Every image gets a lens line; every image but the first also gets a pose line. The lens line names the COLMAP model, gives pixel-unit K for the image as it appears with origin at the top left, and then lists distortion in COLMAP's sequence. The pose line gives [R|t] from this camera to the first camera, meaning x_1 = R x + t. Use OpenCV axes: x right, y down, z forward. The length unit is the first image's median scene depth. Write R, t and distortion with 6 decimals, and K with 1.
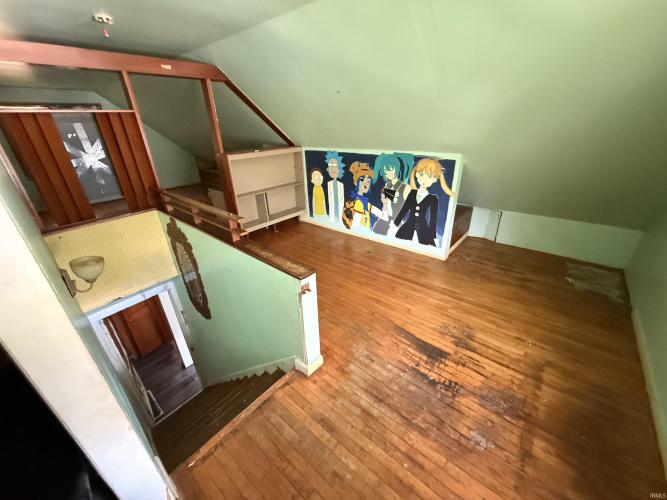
lens RADIAL K [[266.4, 0, 333.5], [0, 266.4, 250.0], [0, 0, 1]] dist [-0.001314, 0.000183]
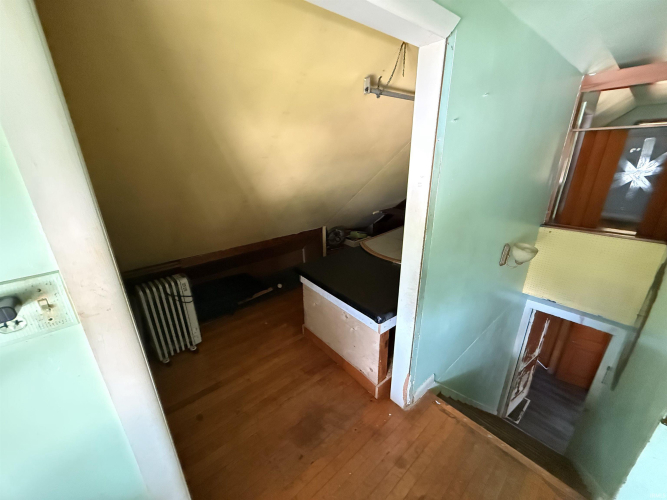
lens RADIAL K [[266.4, 0, 333.5], [0, 266.4, 250.0], [0, 0, 1]] dist [-0.001314, 0.000183]
pose [[-0.142201, 0.373143, -0.916811, 0.201388], [-0.418235, 0.816832, 0.397321, -0.038885], [0.897139, 0.439942, 0.039907, 0.088714]]
